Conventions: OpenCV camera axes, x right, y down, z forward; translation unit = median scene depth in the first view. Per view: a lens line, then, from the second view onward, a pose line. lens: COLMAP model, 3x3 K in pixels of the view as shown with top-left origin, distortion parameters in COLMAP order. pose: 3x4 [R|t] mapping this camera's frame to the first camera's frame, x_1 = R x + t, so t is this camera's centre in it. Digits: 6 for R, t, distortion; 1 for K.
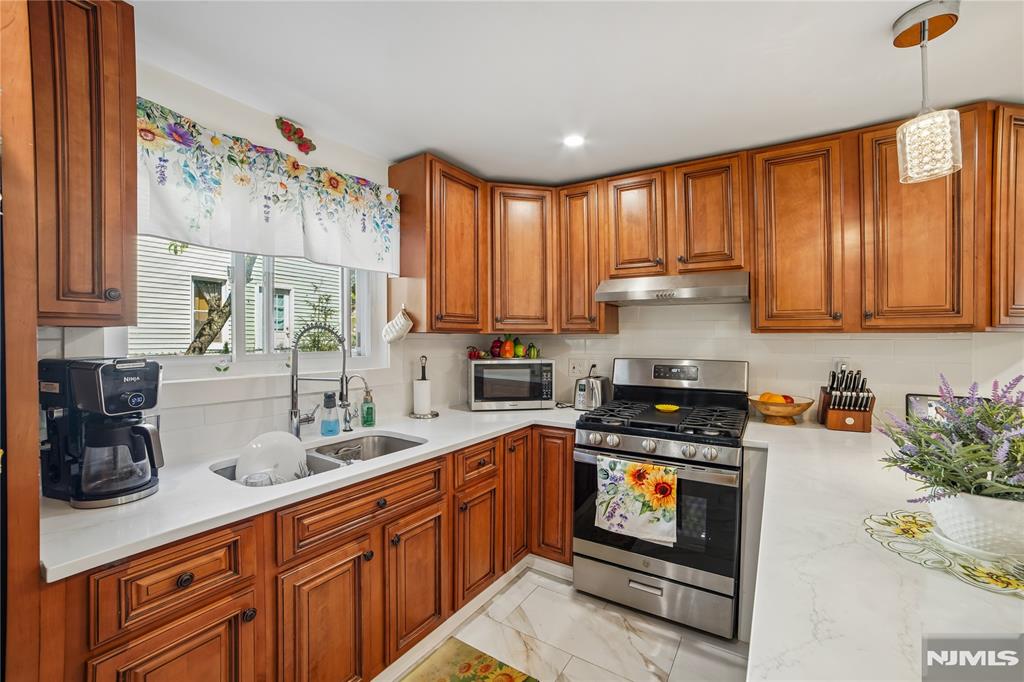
lens RADIAL K [[418.1, 0, 510.0], [0, 418.1, 339.5], [0, 0, 1]] dist [-0.058898, 0.004585]
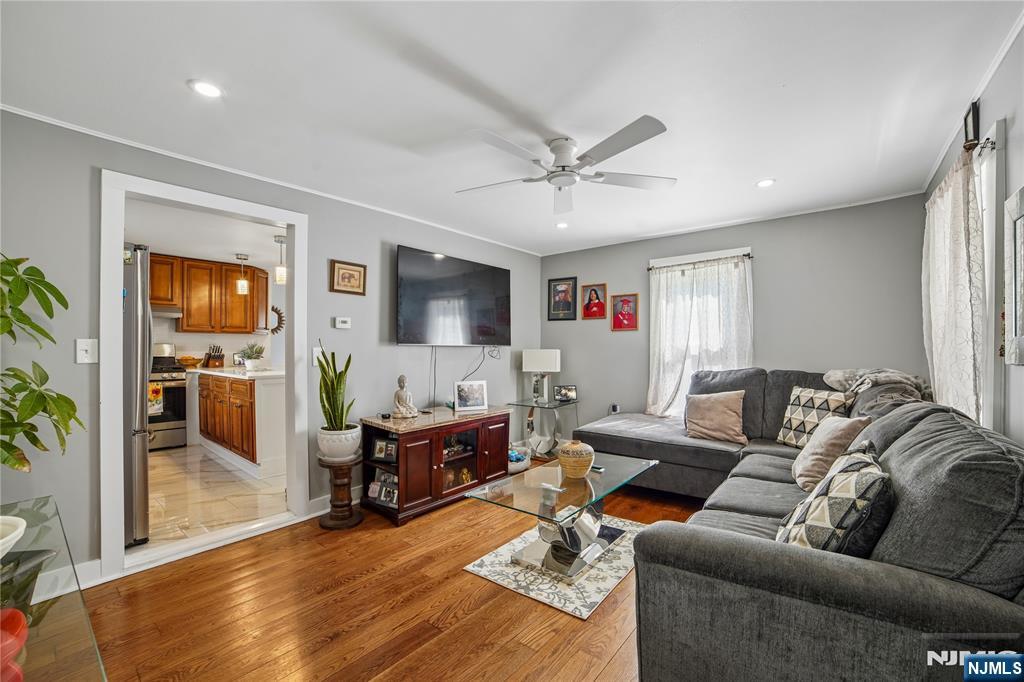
lens RADIAL K [[418.1, 0, 513.2], [0, 418.1, 348.8], [0, 0, 1]] dist [-0.058898, 0.004585]
pose [[0.121076, -0.000402, 0.992643, -1.682050], [0.007682, 0.999970, -0.000532, 0.109418], [-0.992613, 0.007690, 0.121076, -1.380930]]
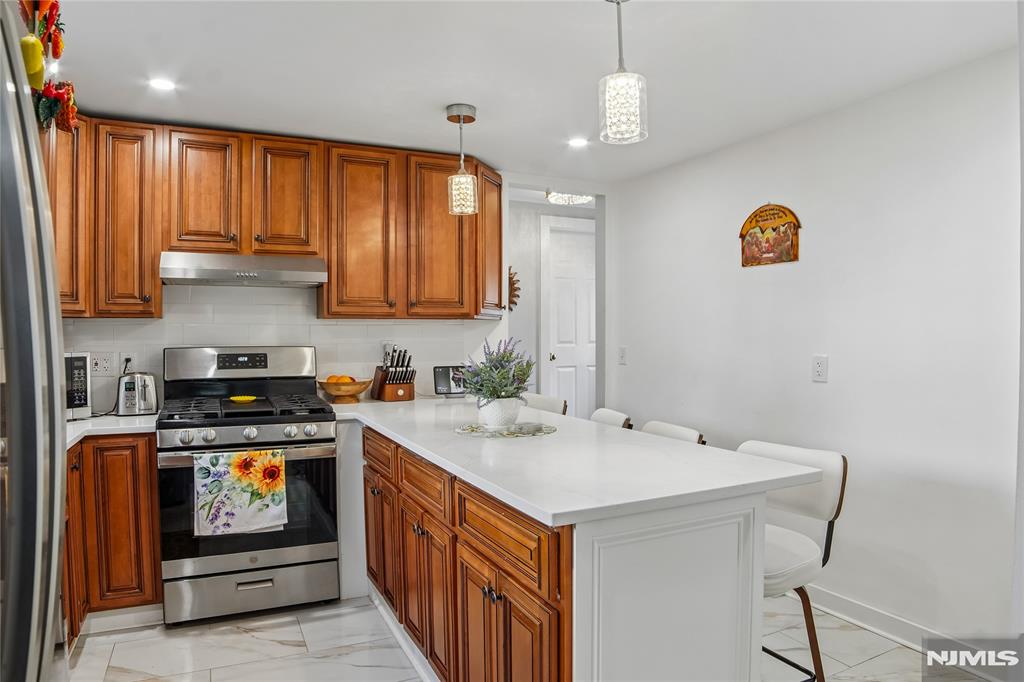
lens RADIAL K [[664.5, 0, 503.8], [0, 664.5, 337.3], [0, 0, 1]] dist [-0.072059, 0.006236]
pose [[0.532629, -0.006838, 0.846321, -0.620668], [0.009085, 0.999956, 0.002362, 0.035987], [-0.846300, 0.006431, 0.532668, -0.294309]]
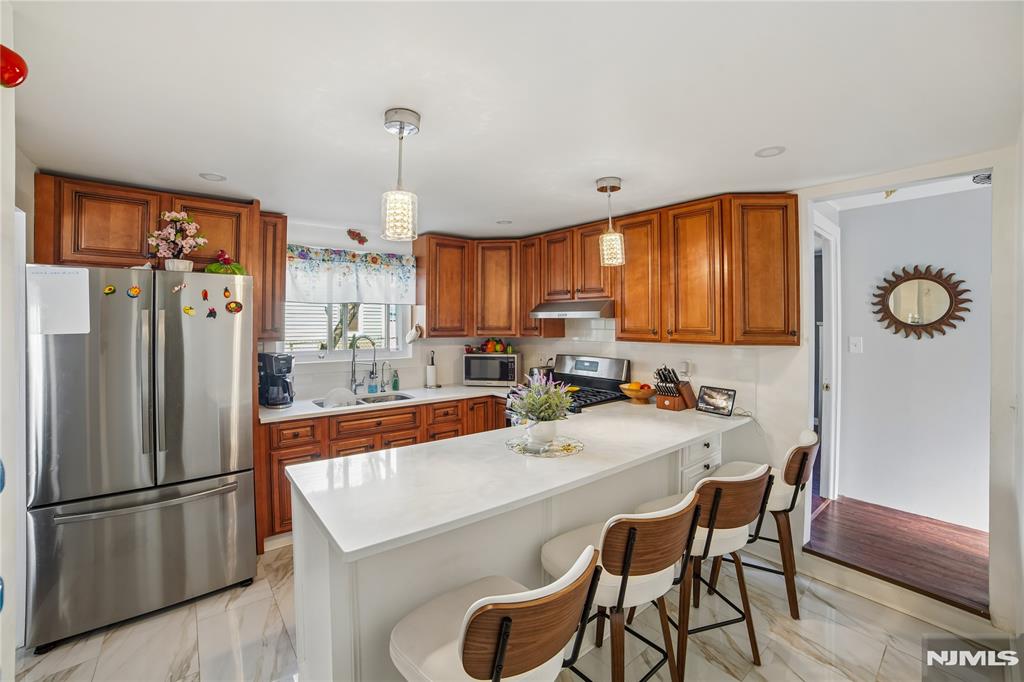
lens RADIAL K [[432.2, 0, 484.9], [0, 432.2, 315.3], [0, 0, 1]] dist [-0.055359, 0.008879]
pose [[0.937064, -0.009272, -0.349035, 0.729807], [0.002681, 0.999809, -0.019361, -0.084962], [0.349148, 0.017207, 0.936910, -0.672669]]
